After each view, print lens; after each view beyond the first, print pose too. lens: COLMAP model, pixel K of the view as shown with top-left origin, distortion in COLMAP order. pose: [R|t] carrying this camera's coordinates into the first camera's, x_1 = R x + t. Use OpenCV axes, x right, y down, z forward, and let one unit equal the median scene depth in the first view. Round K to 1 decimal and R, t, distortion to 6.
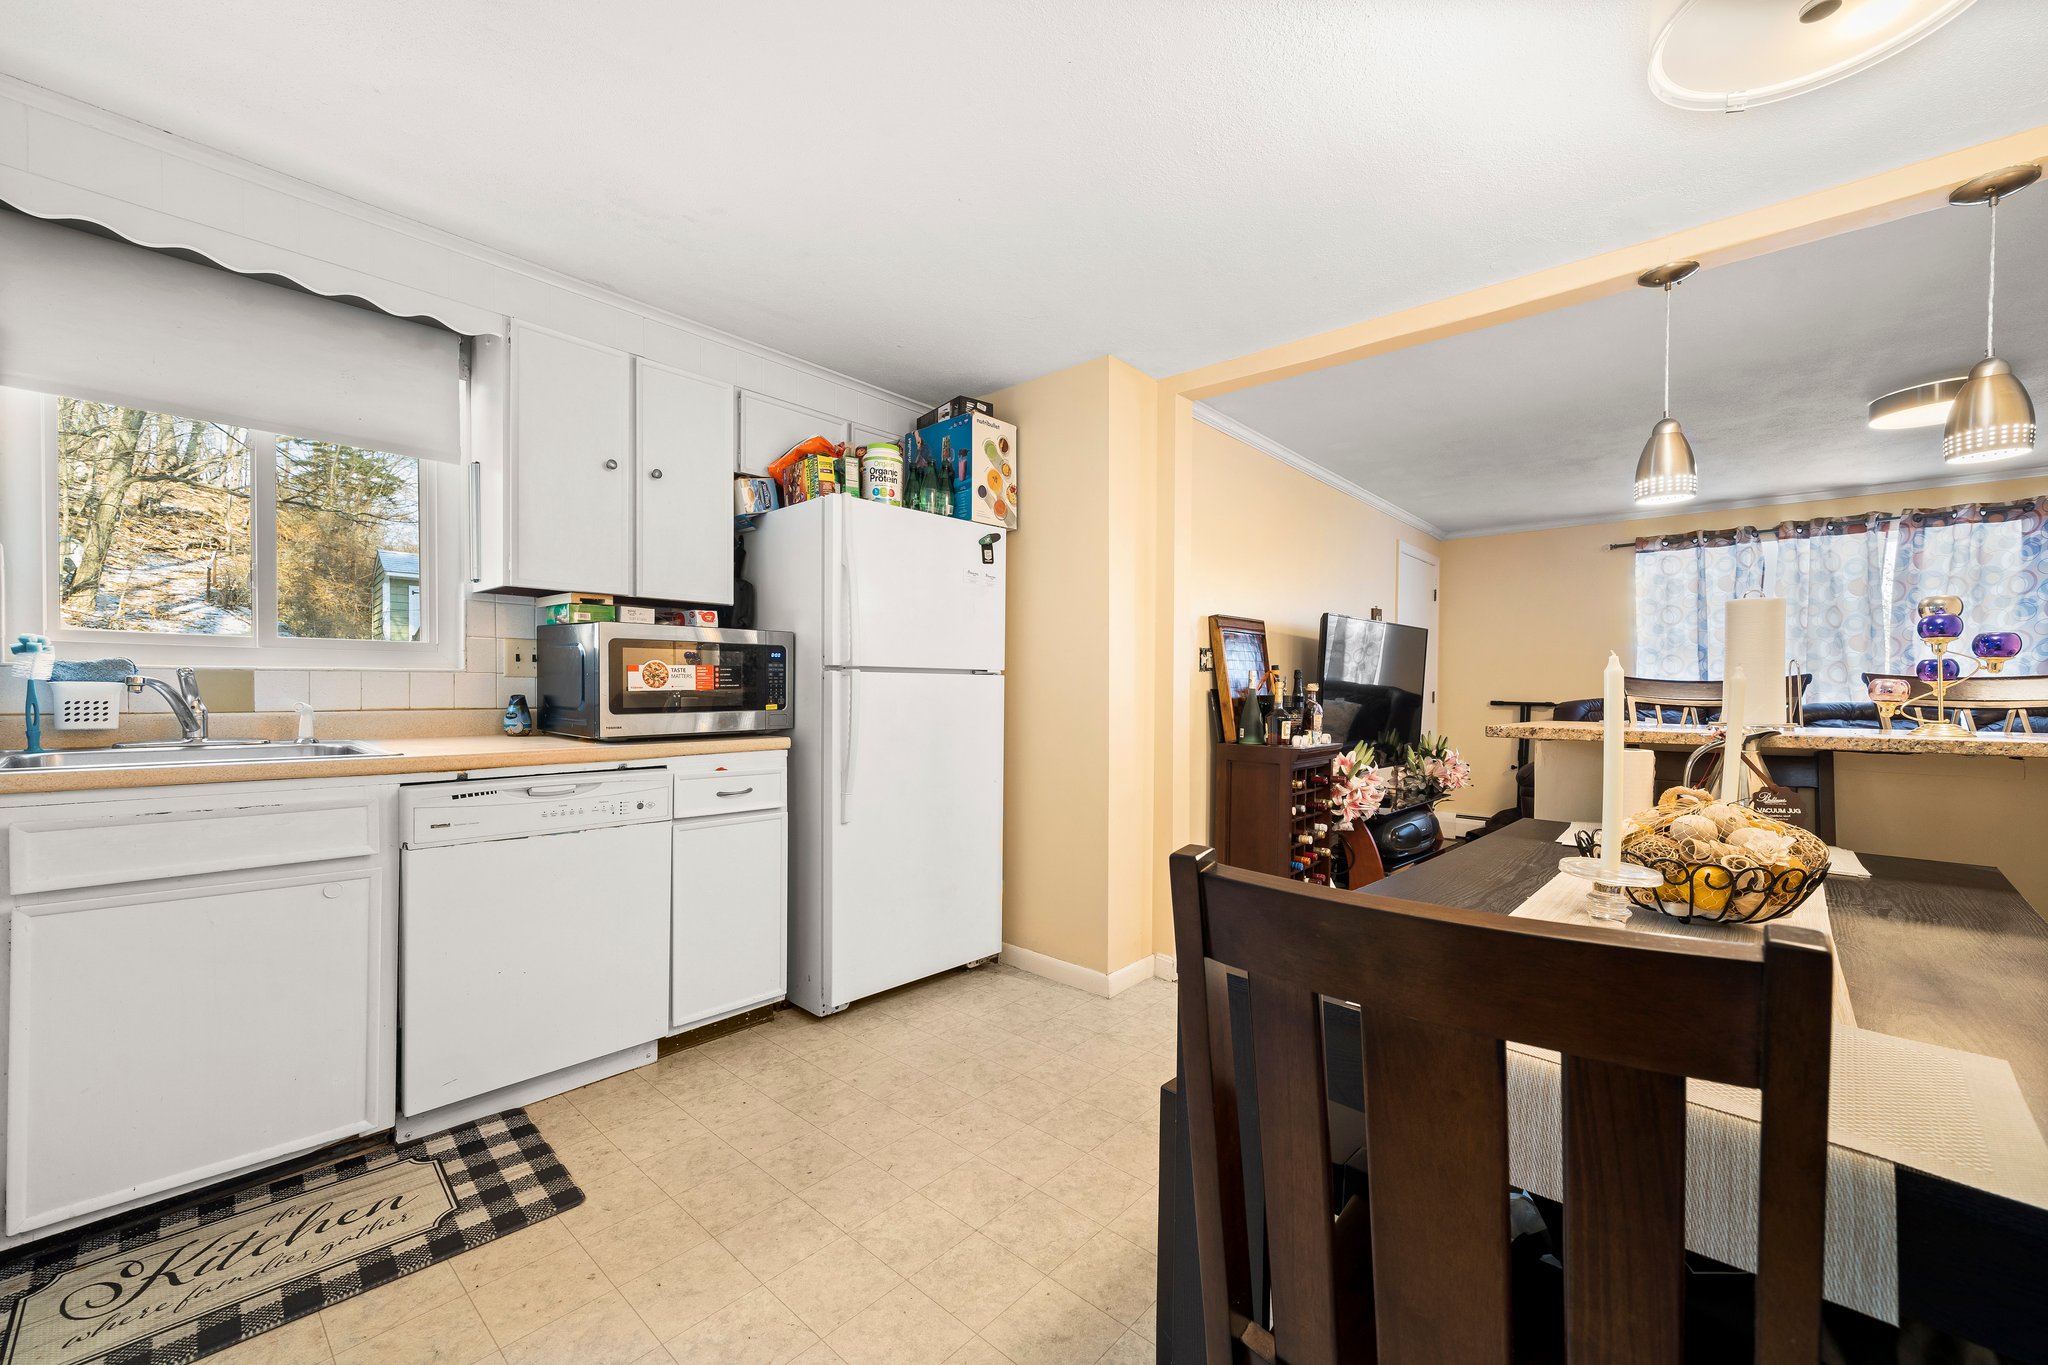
lens RADIAL K [[801.6, 0, 1022.4], [0, 801.6, 700.7], [0, 0, 1]] dist [-0.001914, 0.000104]
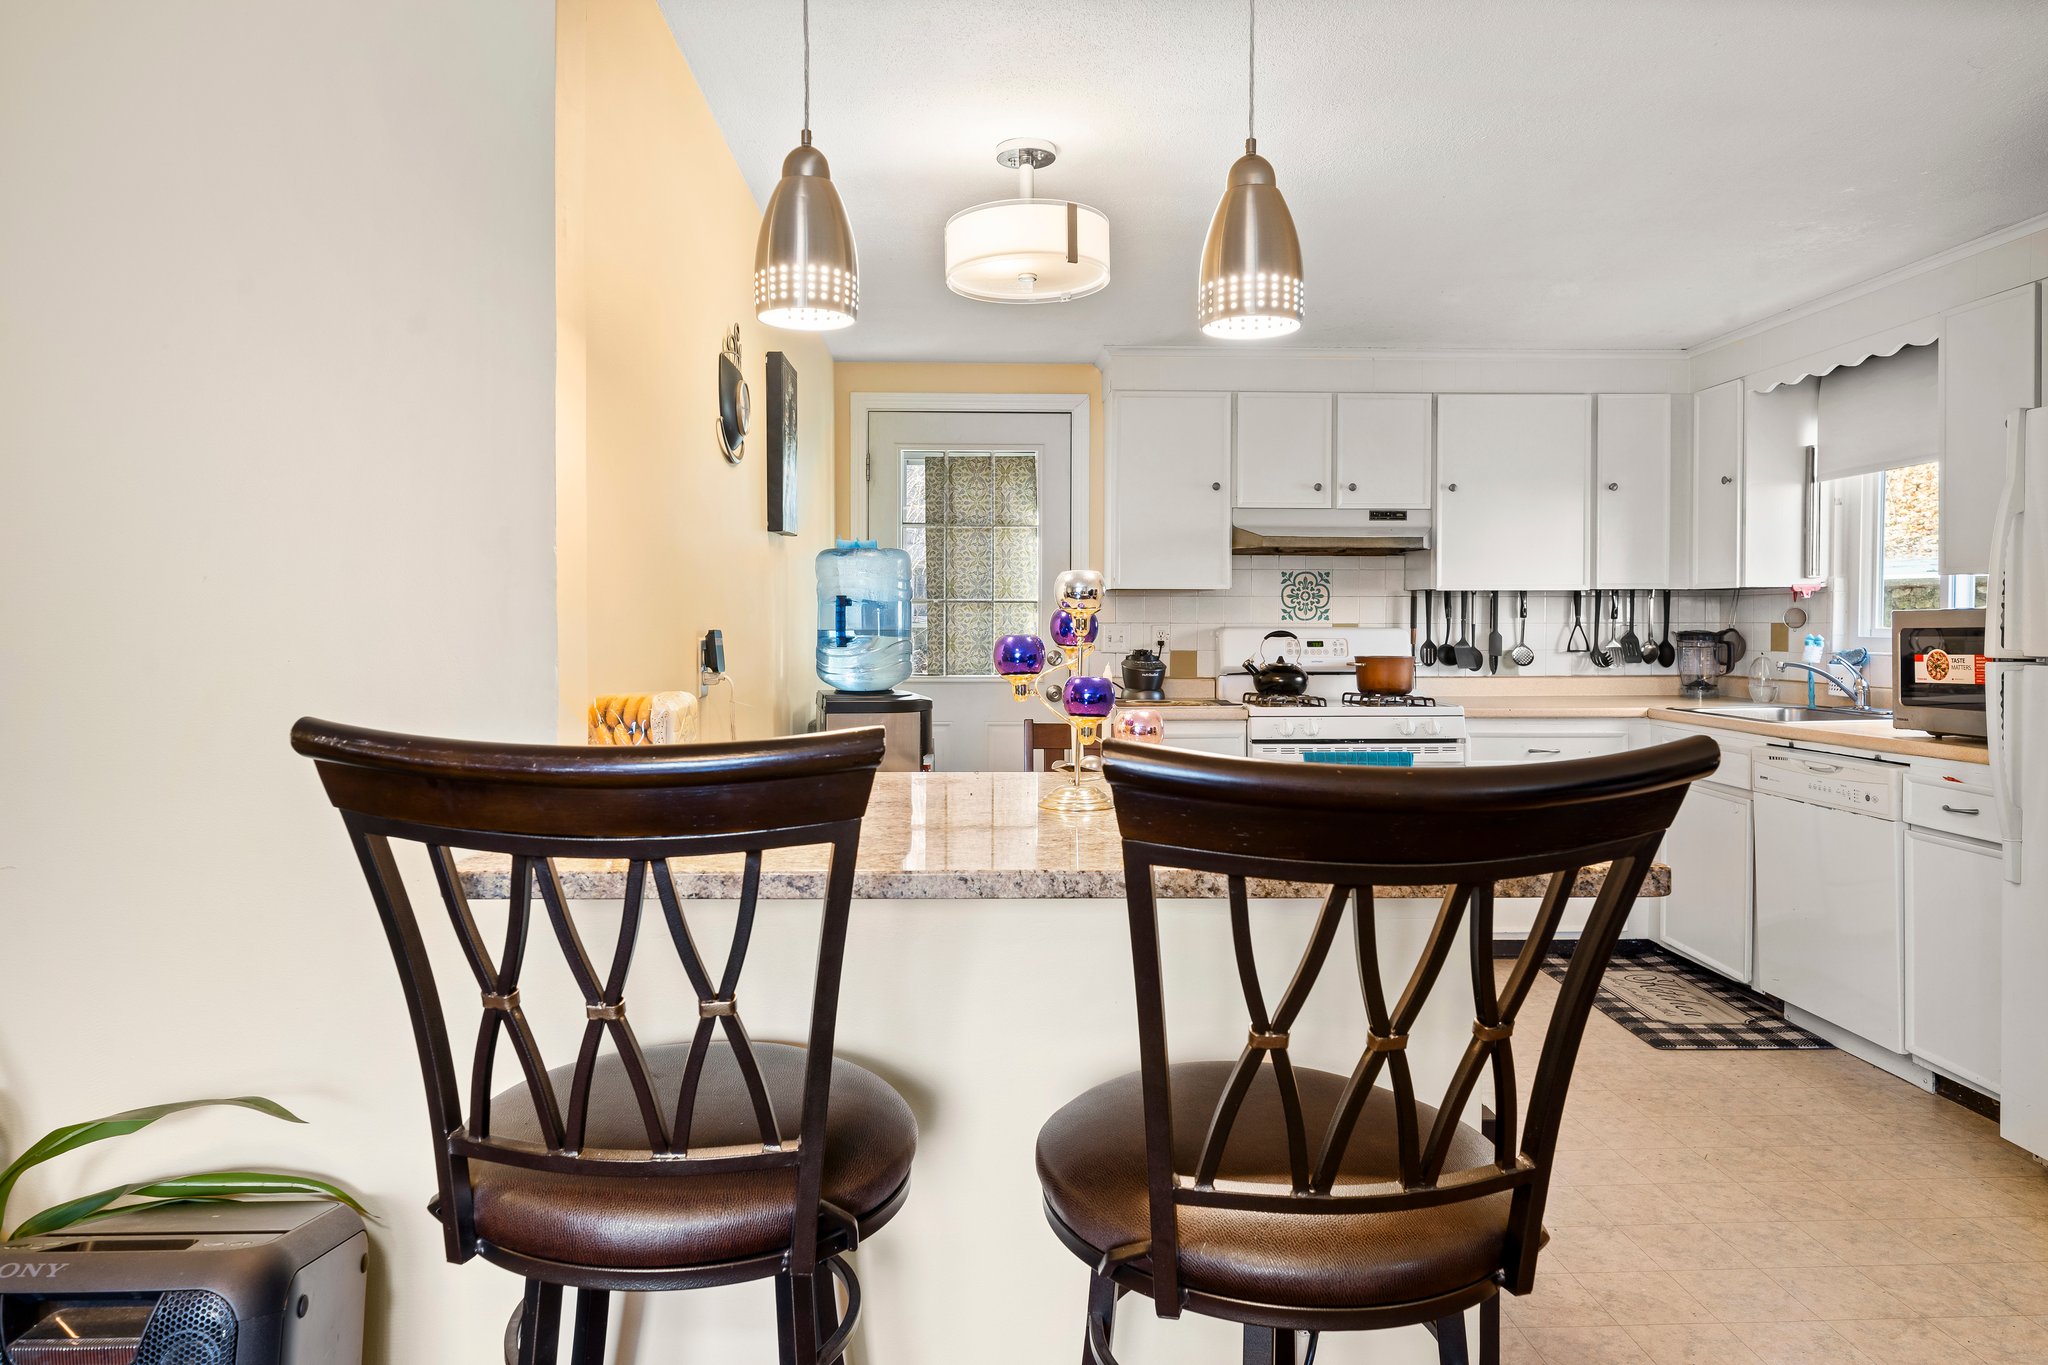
lens RADIAL K [[1292.3, 0, 1007.1], [0, 1292.3, 641.7], [0, 0, 1]] dist [0.000015, 0.003782]
pose [[-0.722494, 0.003622, -0.691368, 1.595805], [-0.012494, 0.999755, 0.018294, -0.088698], [0.691265, 0.021855, -0.722271, 1.617100]]
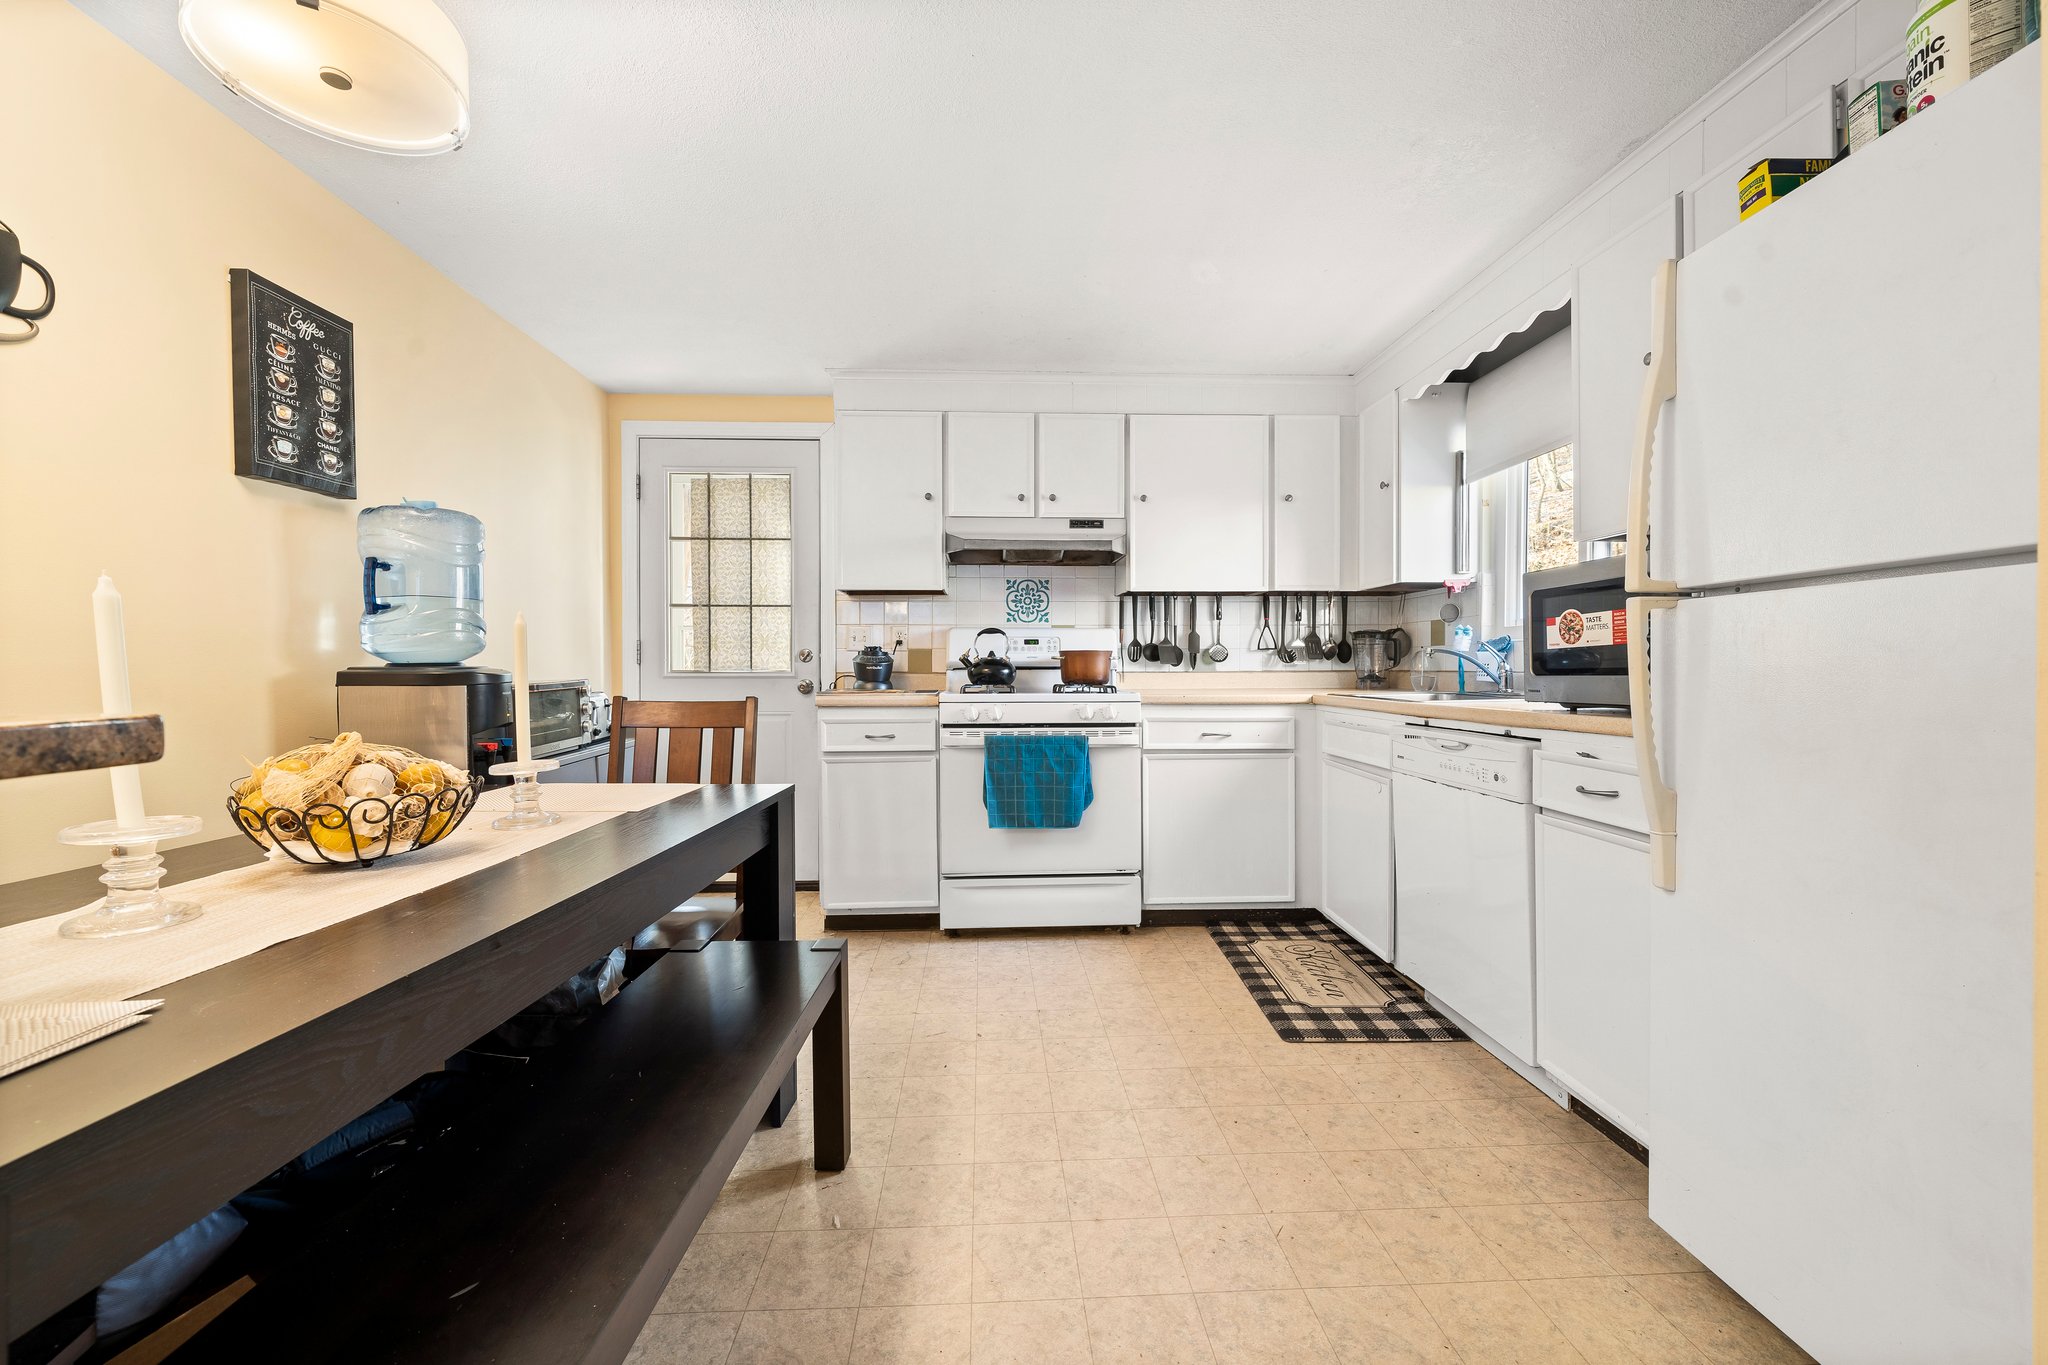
lens RADIAL K [[801.6, 0, 1016.2], [0, 801.6, 673.6], [0, 0, 1]] dist [-0.001914, 0.000104]
pose [[-0.720998, -0.001437, -0.692936, 0.606061], [-0.010877, 0.999898, 0.009244, 0.014768], [0.692852, 0.014202, -0.720940, 1.453569]]
